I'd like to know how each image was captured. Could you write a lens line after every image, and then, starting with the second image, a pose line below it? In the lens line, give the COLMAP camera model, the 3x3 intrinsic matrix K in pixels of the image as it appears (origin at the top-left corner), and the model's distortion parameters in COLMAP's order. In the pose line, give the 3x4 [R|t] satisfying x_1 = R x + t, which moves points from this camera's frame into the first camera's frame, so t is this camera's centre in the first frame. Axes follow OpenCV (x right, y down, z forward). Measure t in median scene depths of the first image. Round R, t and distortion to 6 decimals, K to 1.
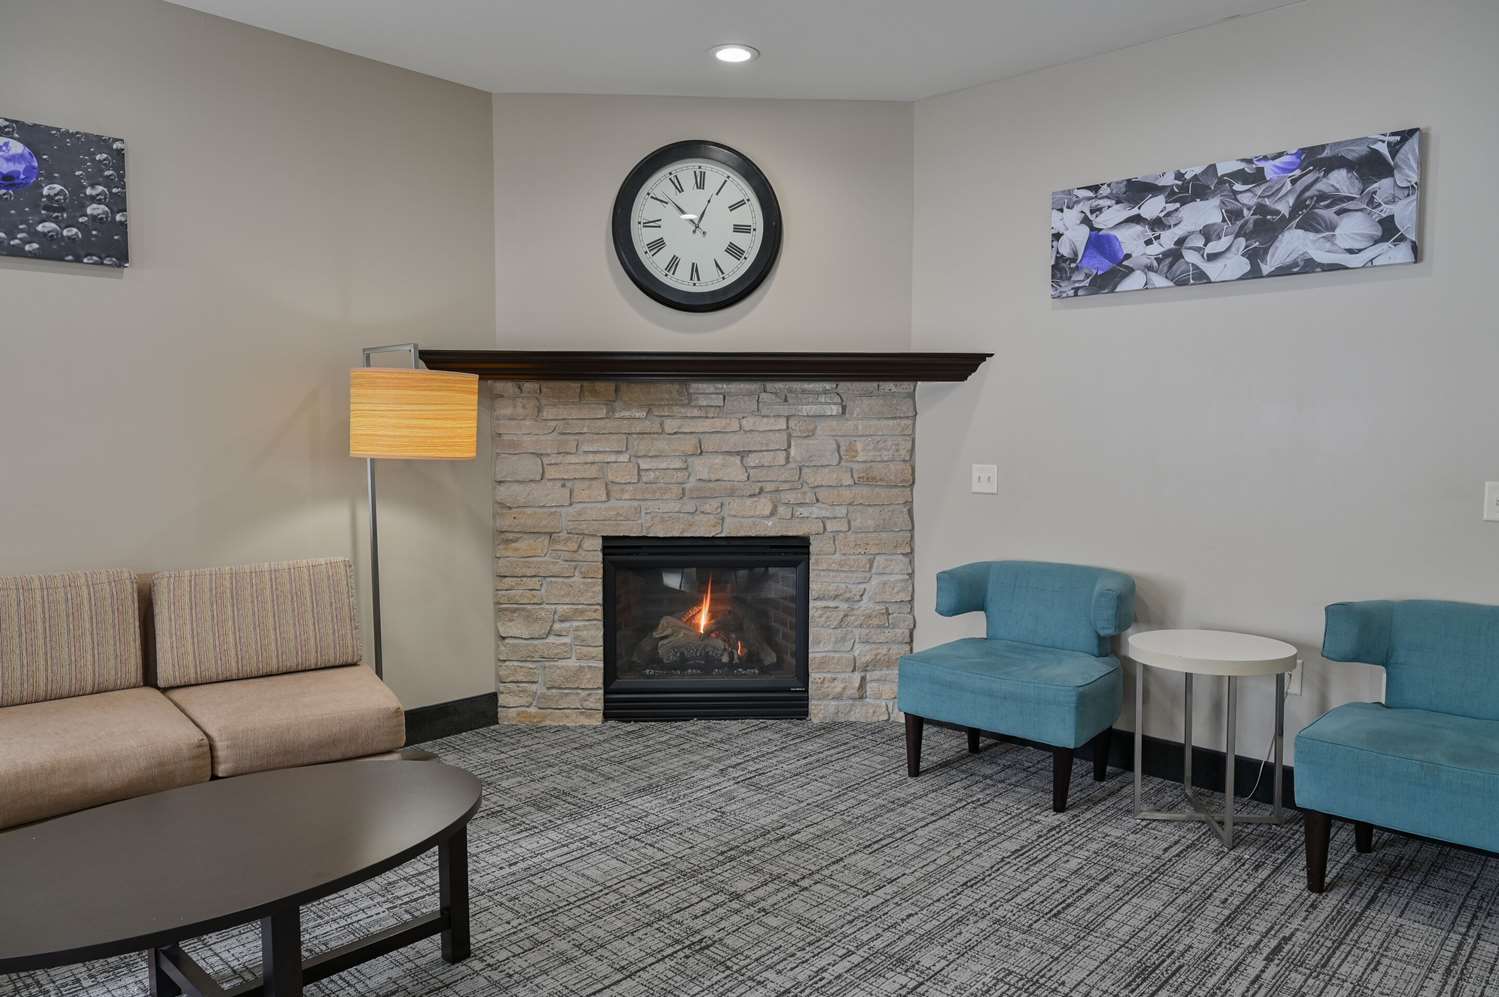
lens RADIAL K [[1025.5, 0, 762.4], [0, 1025.5, 500.1], [0, 0, 1]] dist [0.000604, -0.001933]
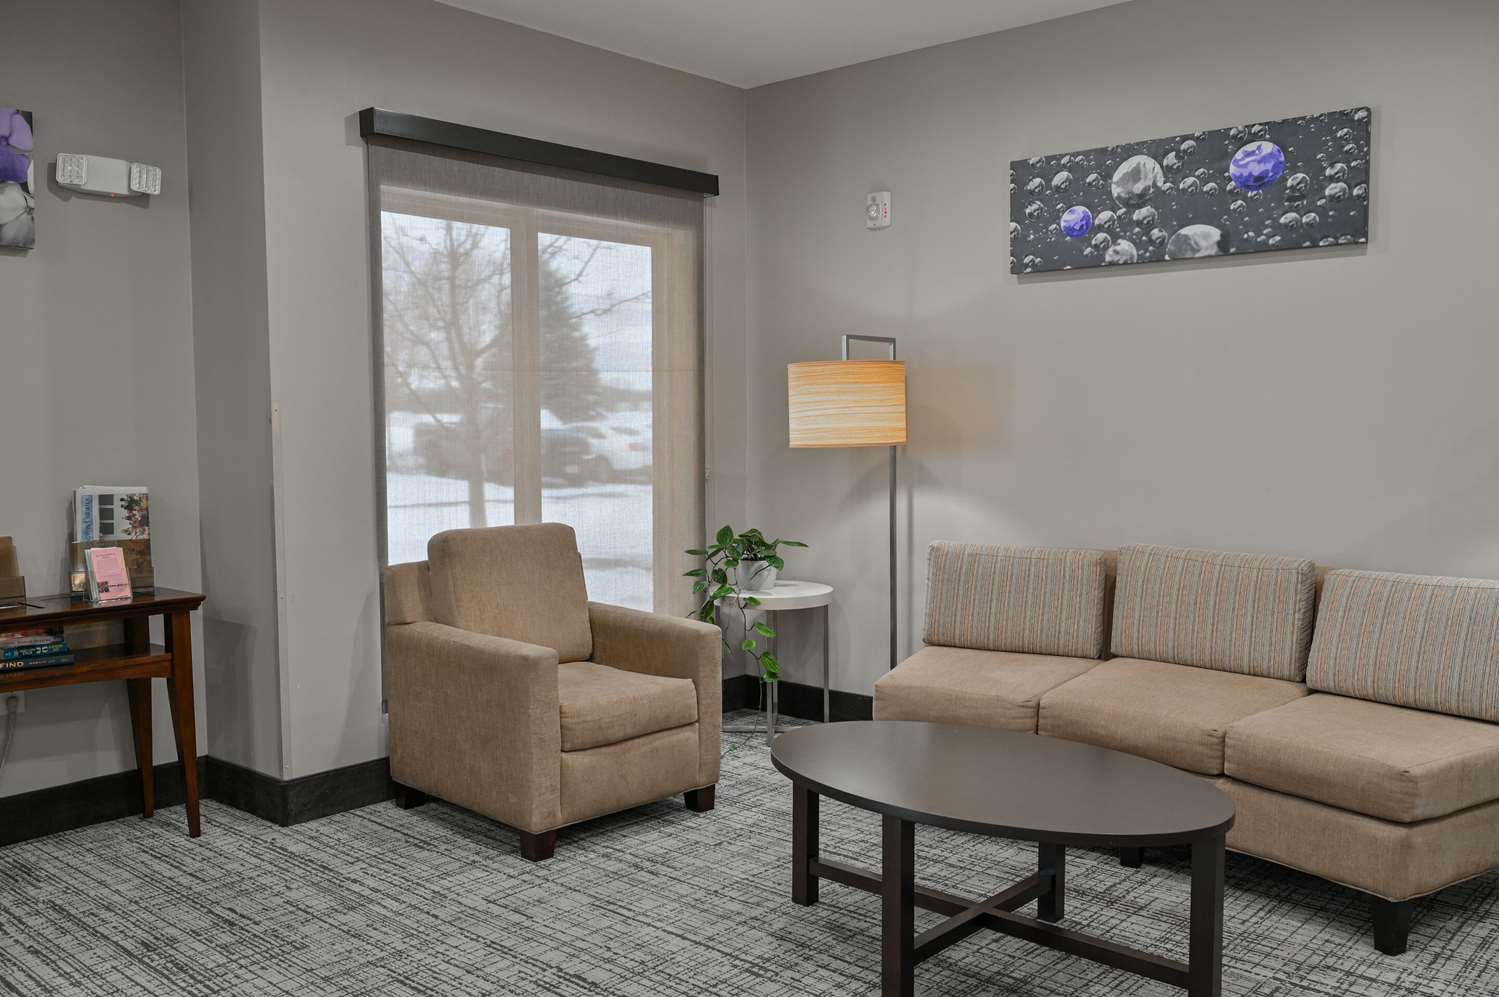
lens RADIAL K [[1268.2, 0, 749.5], [0, 1268.2, 498.5], [0, 0, 1]] dist [0.000457, -0.002705]
pose [[0.018874, 0.064424, -0.997744, 0.410180], [-0.066158, 0.995815, 0.063048, -0.022675], [0.997631, 0.064819, 0.023058, 0.324593]]
